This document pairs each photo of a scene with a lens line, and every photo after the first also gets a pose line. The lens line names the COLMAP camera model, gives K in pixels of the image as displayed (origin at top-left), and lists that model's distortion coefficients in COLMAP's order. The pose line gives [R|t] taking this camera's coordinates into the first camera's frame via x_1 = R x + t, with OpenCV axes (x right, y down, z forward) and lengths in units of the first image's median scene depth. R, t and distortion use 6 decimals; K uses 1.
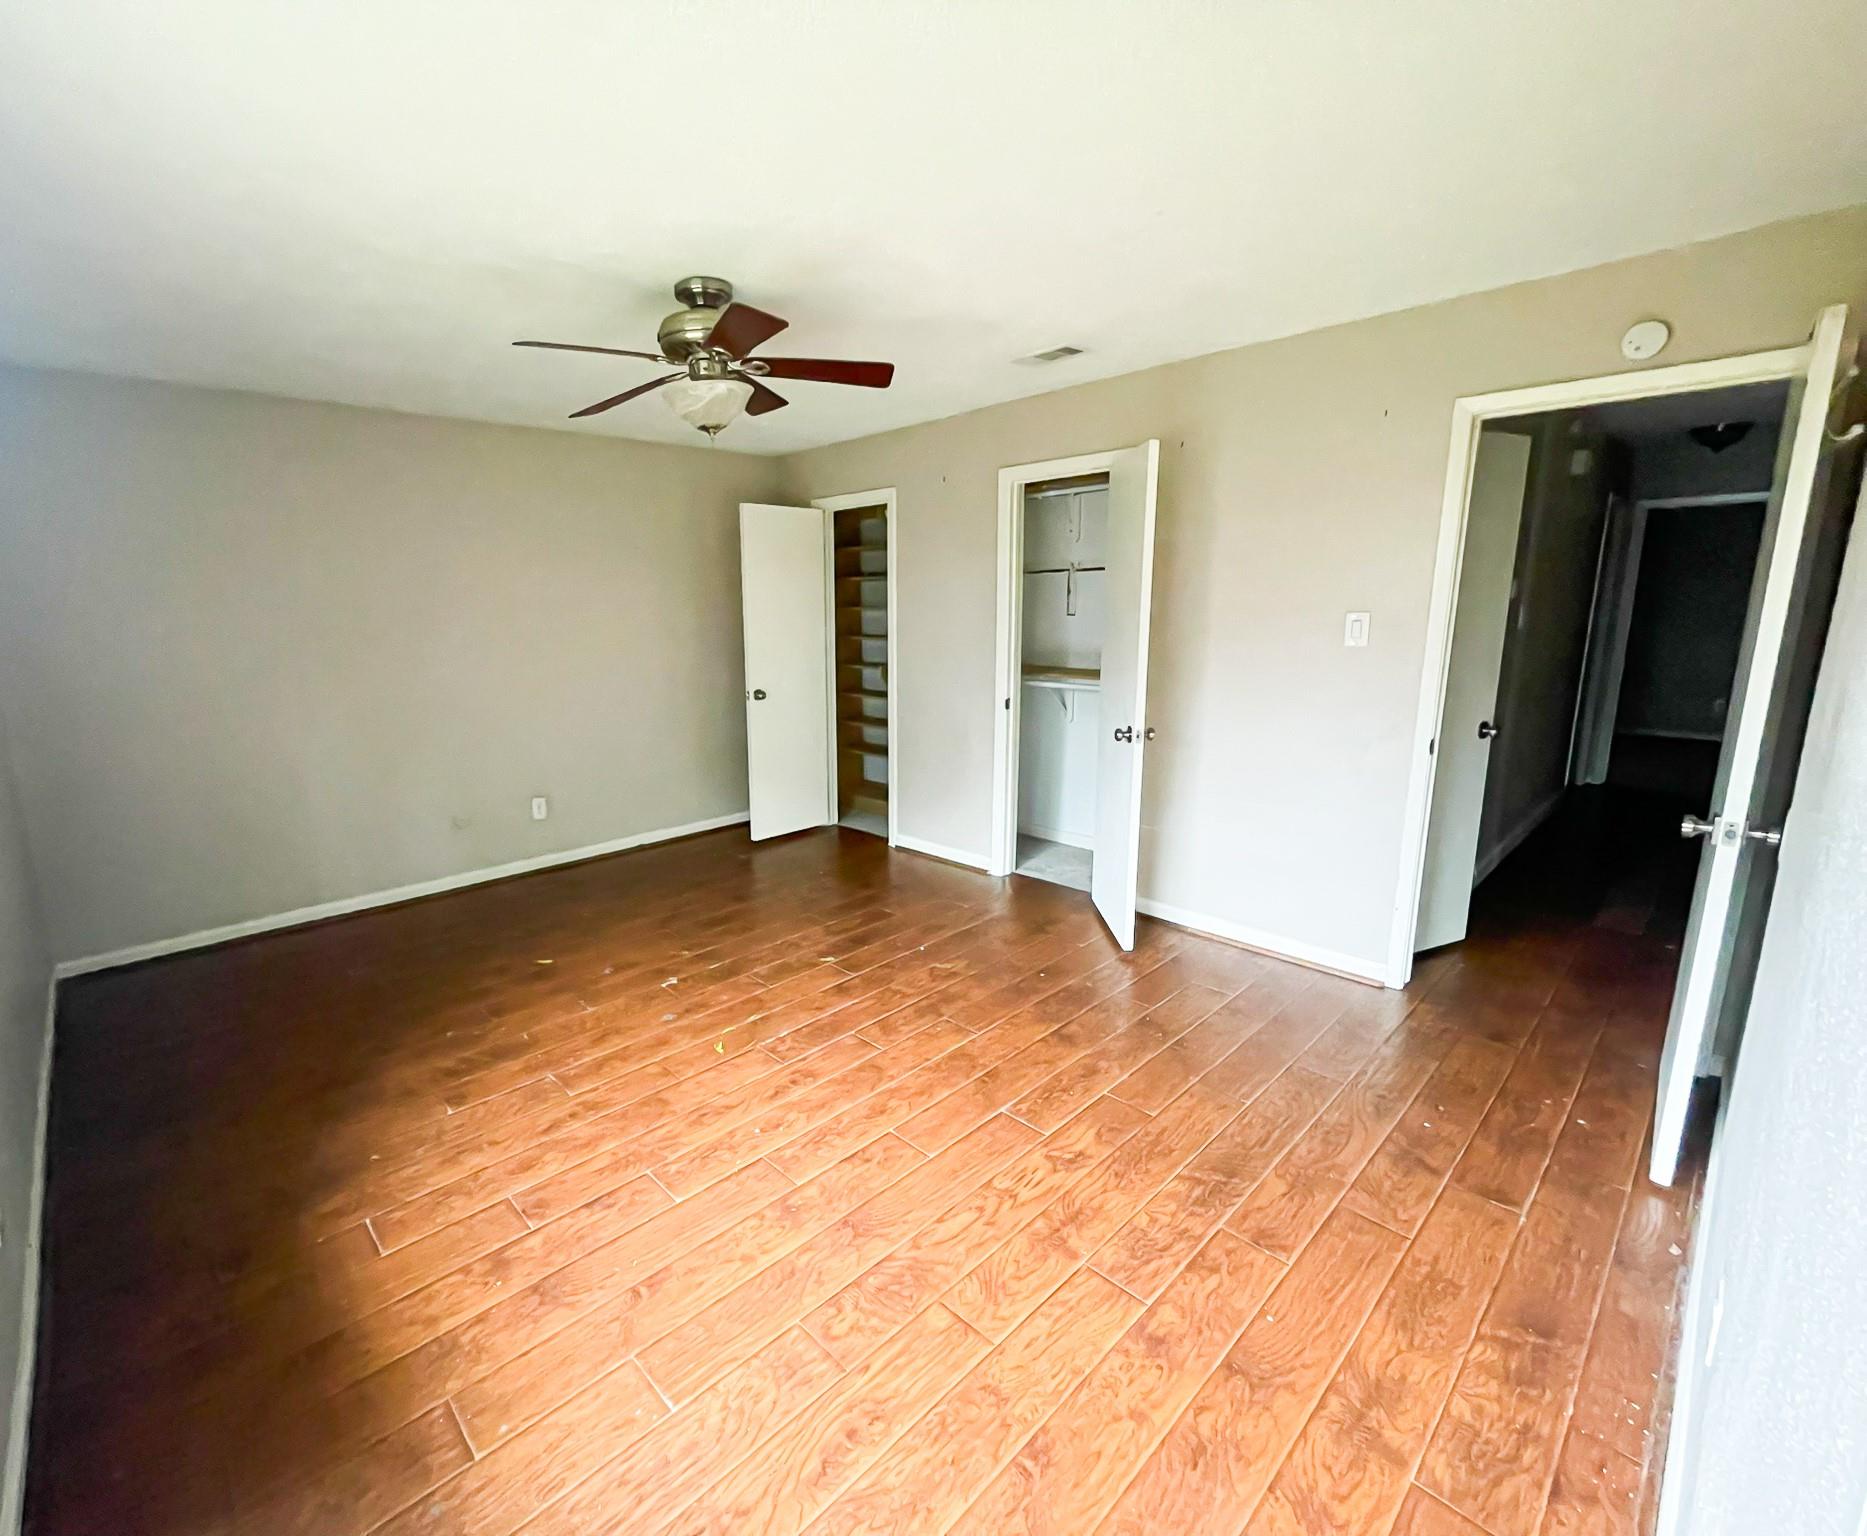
lens RADIAL K [[835.6, 0, 867.3], [0, 835.6, 788.6], [0, 0, 1]] dist [-0.002555, 0.000062]
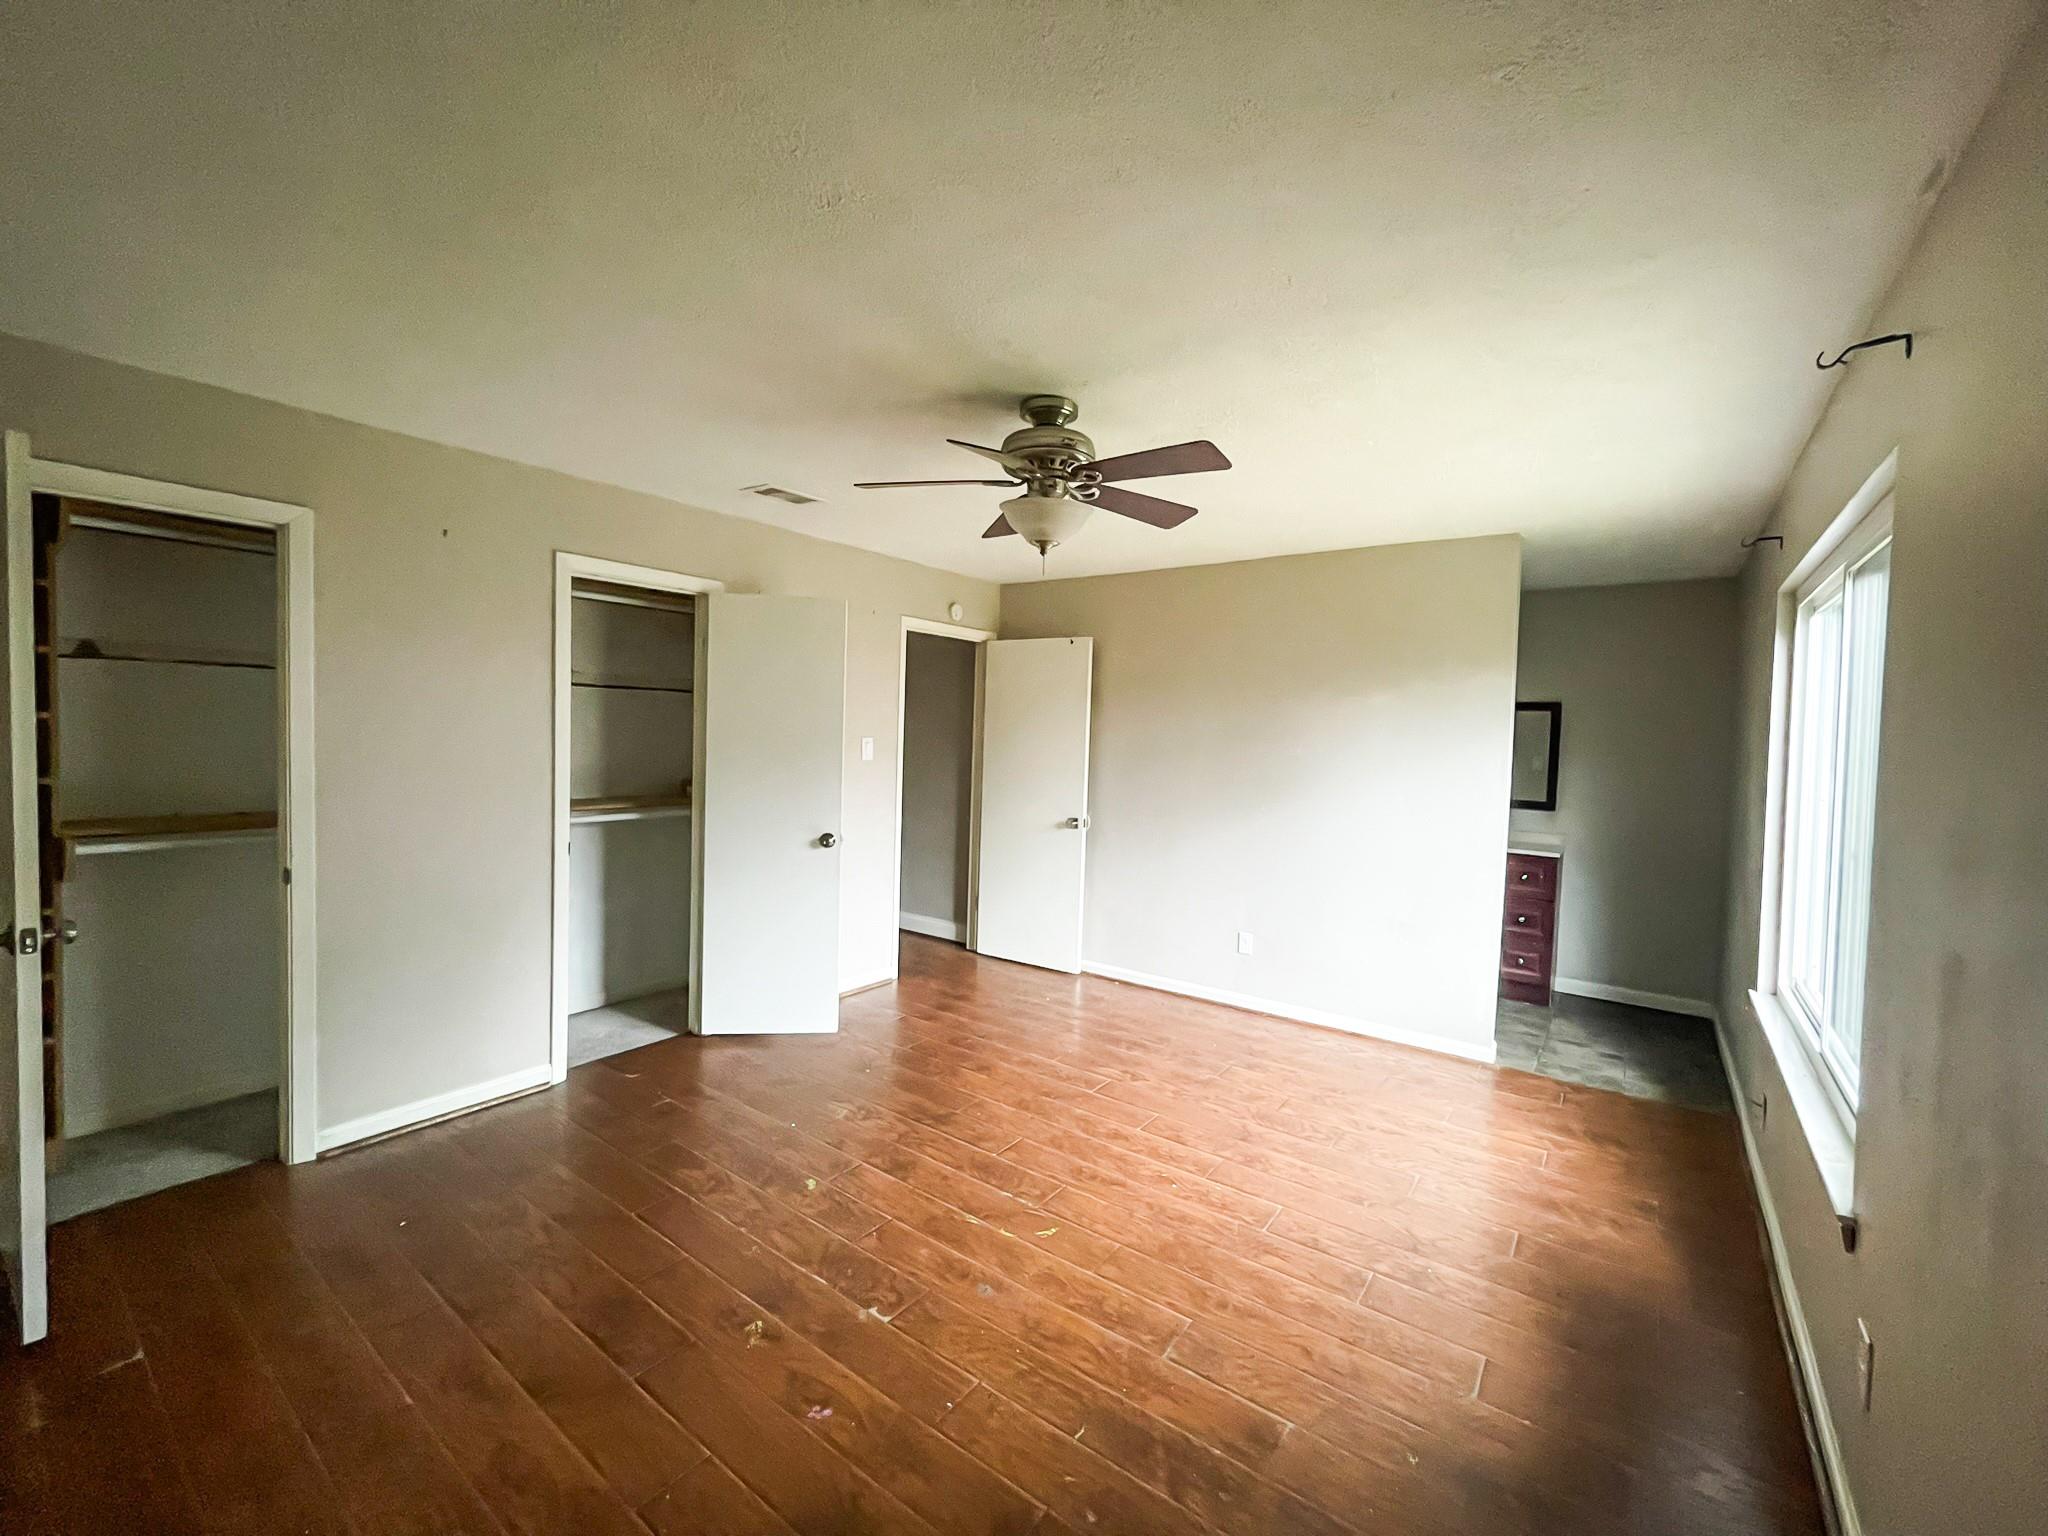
lens RADIAL K [[833.8, 0, 1024.0], [0, 833.8, 768.0], [0, 0, 1]] dist [0.012619, 0.000180]
pose [[-0.188164, -0.030466, 0.981665, -1.010026], [0.189388, 0.979634, 0.066705, -0.218060], [-0.963705, 0.198467, -0.178562, 1.095765]]
